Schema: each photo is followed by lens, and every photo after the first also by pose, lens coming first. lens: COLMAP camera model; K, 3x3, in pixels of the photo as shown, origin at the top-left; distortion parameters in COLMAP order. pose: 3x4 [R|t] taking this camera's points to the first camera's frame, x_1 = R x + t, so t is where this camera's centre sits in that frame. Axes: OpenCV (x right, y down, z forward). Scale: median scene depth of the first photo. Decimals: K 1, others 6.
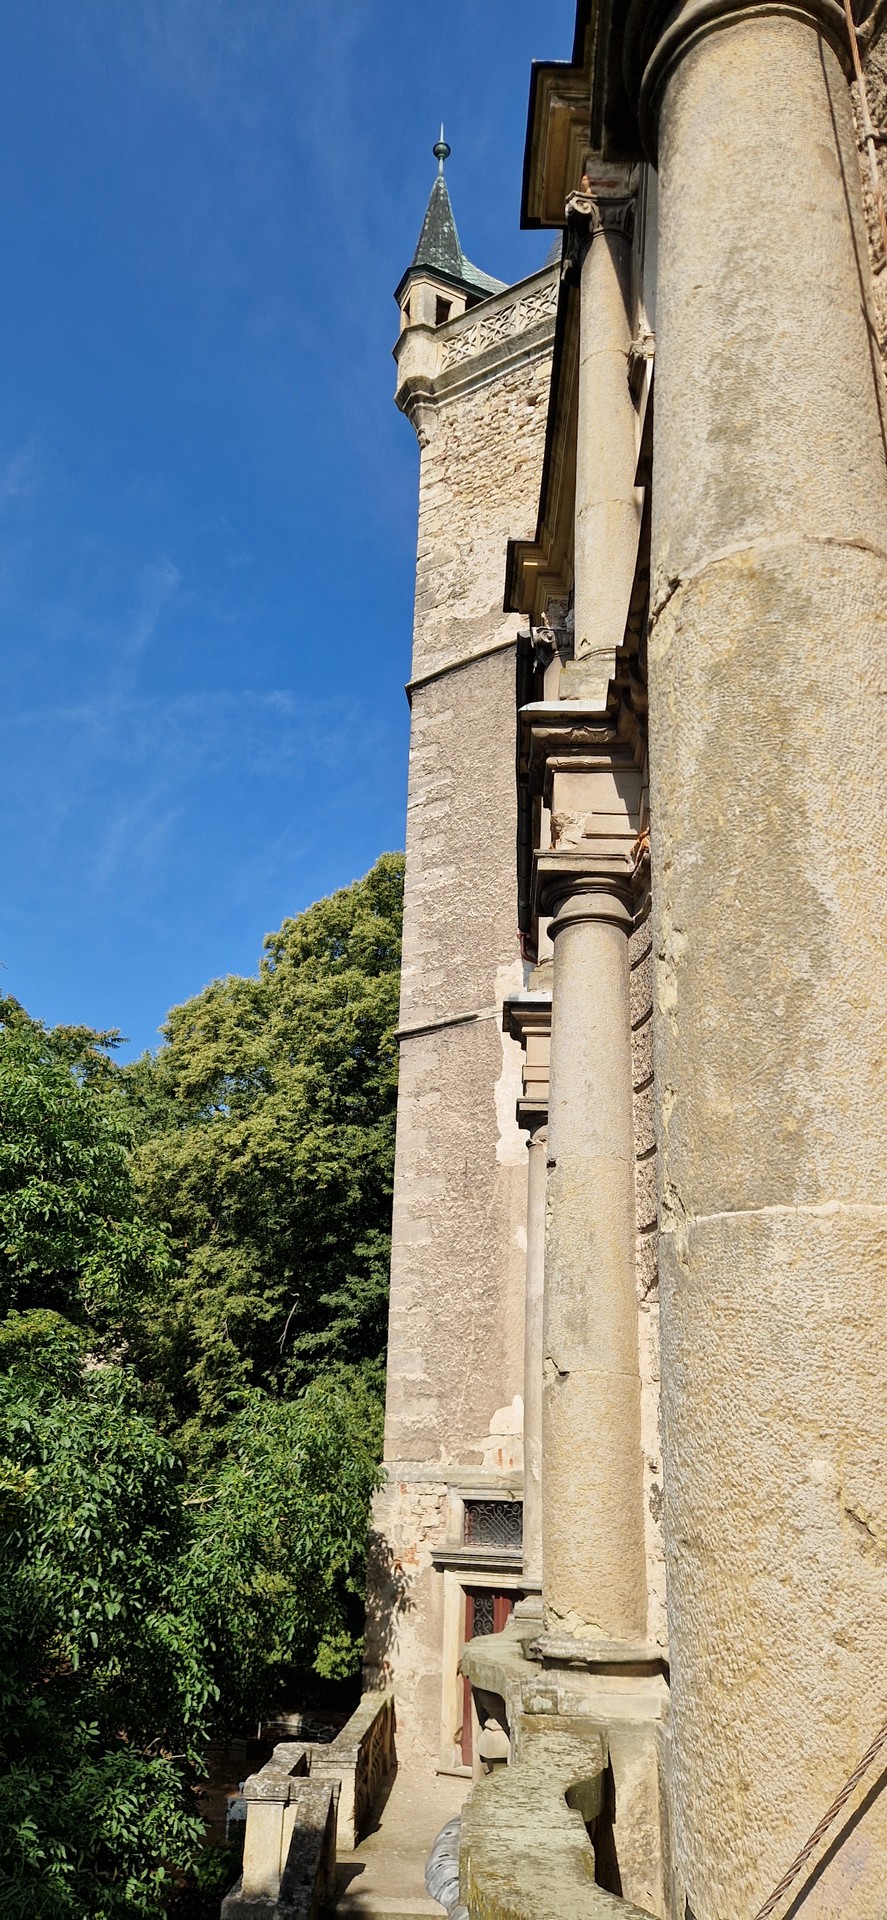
lens RADIAL K [[1306.5, 0, 453.2], [0, 1306.5, 936.7], [0, 0, 1]] dist [0.097551, -0.087891]
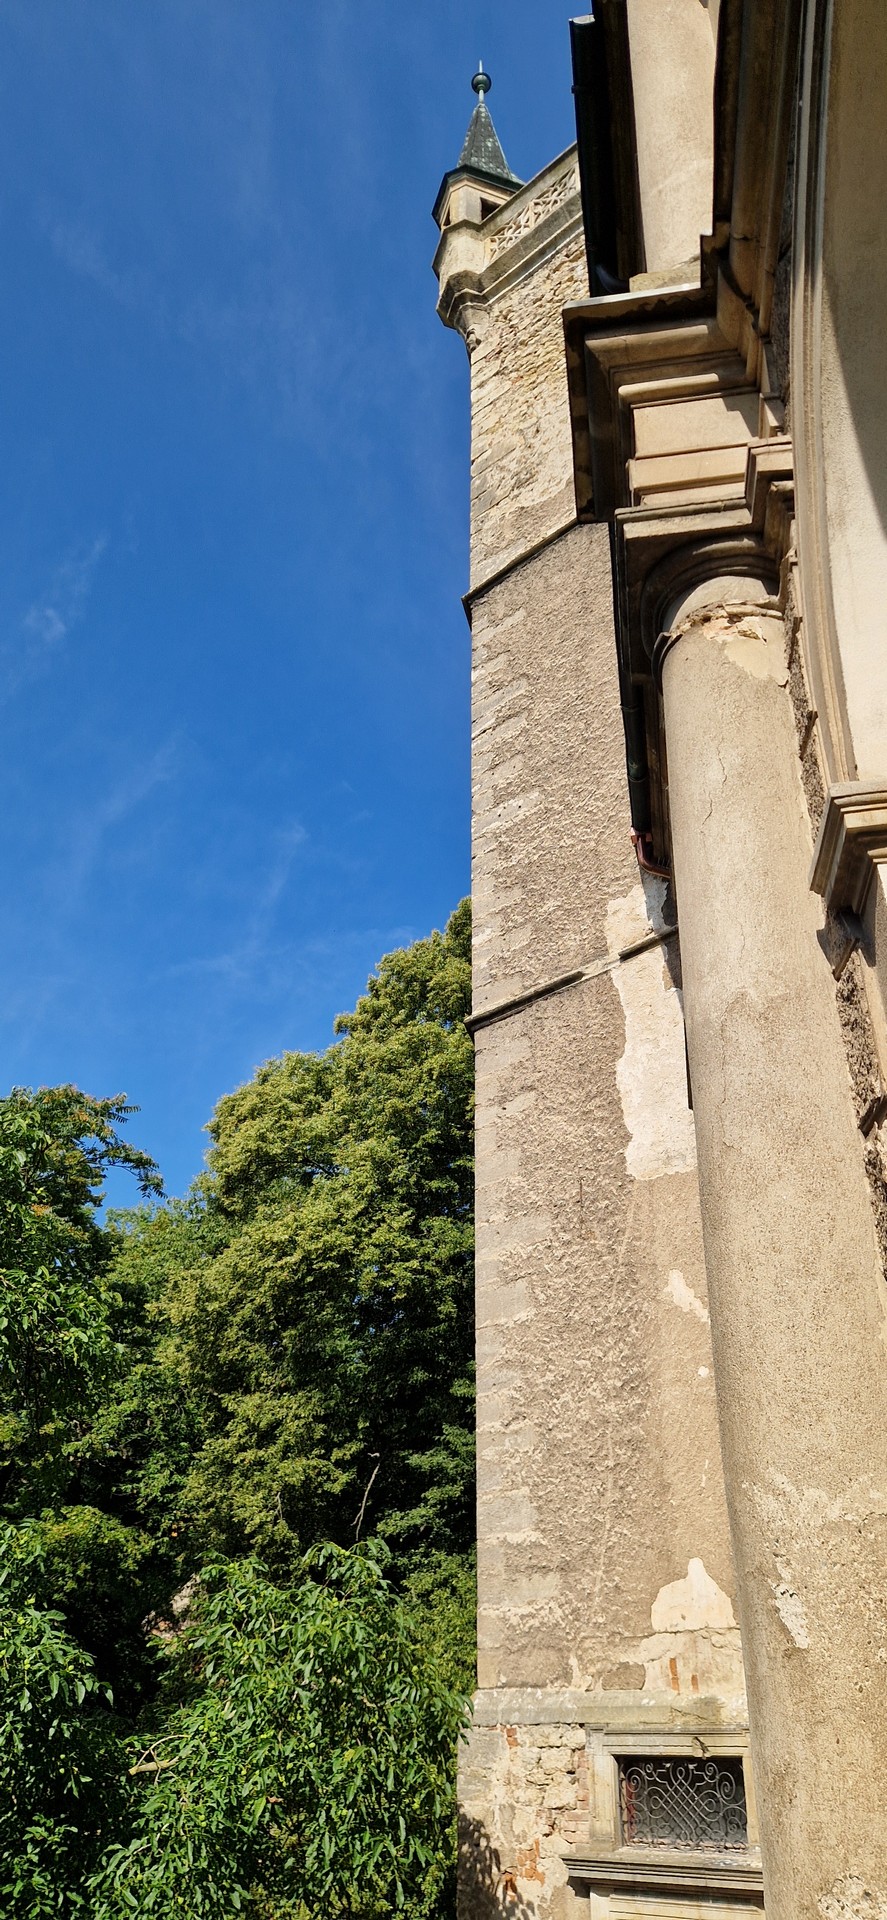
lens RADIAL K [[1306.5, 0, 453.2], [0, 1306.5, 936.7], [0, 0, 1]] dist [0.097551, -0.087891]
pose [[0.993082, -0.075485, -0.089943, 0.011173], [0.061025, 0.986204, -0.153878, 0.109862], [0.100317, 0.147325, 0.983988, 0.254764]]
